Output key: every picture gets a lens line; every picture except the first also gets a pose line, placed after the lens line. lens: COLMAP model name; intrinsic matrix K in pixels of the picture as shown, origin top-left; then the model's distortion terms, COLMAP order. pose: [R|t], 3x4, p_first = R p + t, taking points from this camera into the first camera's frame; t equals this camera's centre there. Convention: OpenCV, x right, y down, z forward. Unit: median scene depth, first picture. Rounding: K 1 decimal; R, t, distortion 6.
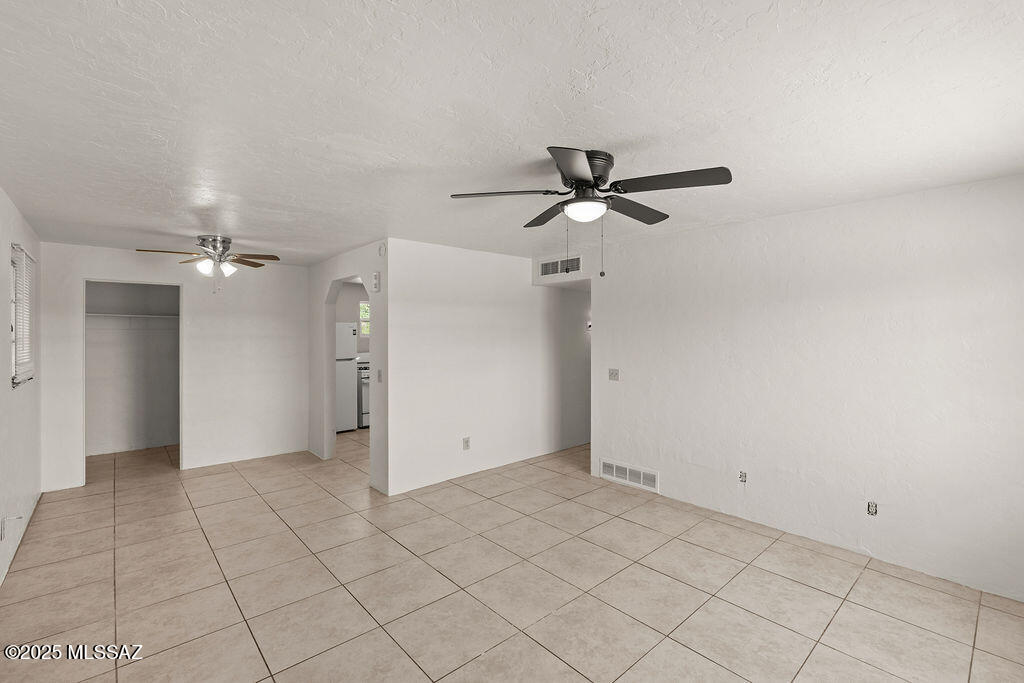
lens RADIAL K [[453.8, 0, 510.0], [0, 453.8, 336.7], [0, 0, 1]] dist [-0.002454, -0.000437]
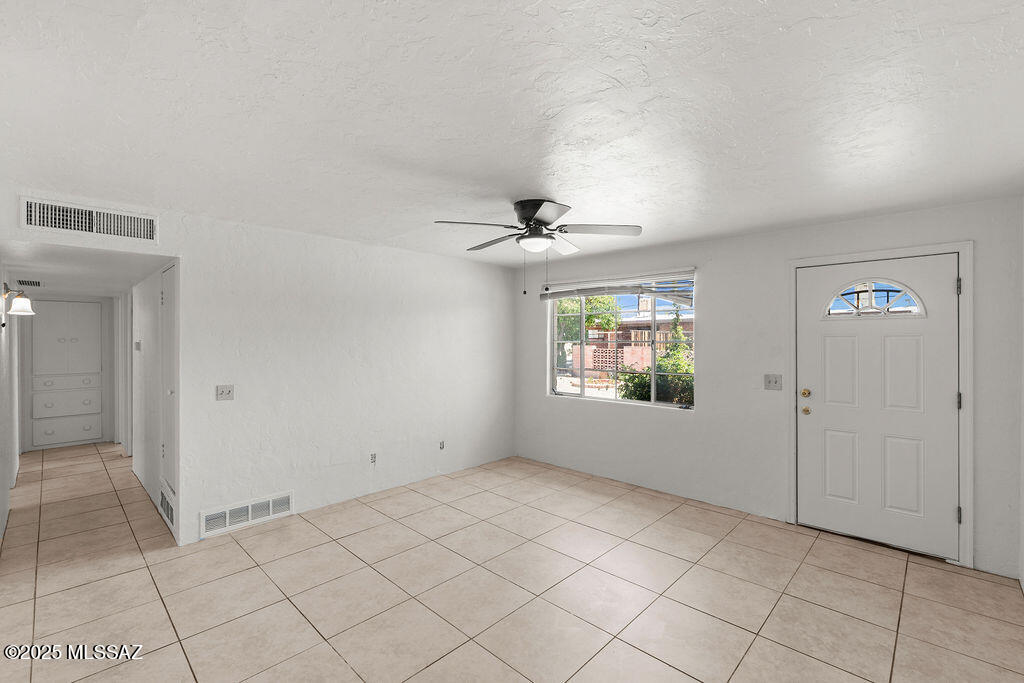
lens RADIAL K [[450.6, 0, 510.2], [0, 450.6, 337.3], [0, 0, 1]] dist [0.000544, -0.000071]
pose [[-0.081561, 0.002108, 0.996666, -0.827619], [0.004599, 0.999988, -0.001738, -0.008126], [-0.996658, 0.004442, -0.081570, 0.858969]]
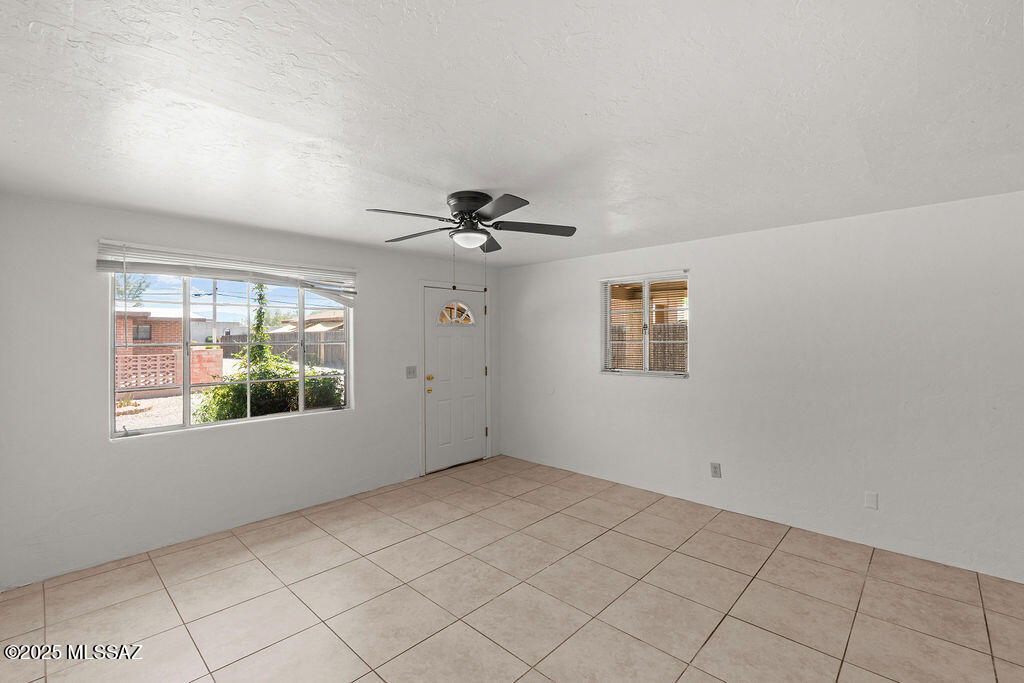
lens RADIAL K [[450.6, 0, 510.2], [0, 450.6, 337.3], [0, 0, 1]] dist [0.000544, -0.000071]
pose [[-0.995652, 0.004820, -0.093024, 0.126233], [0.004610, 0.999986, 0.002471, -0.010066], [0.093034, 0.002032, -0.995661, 1.637019]]
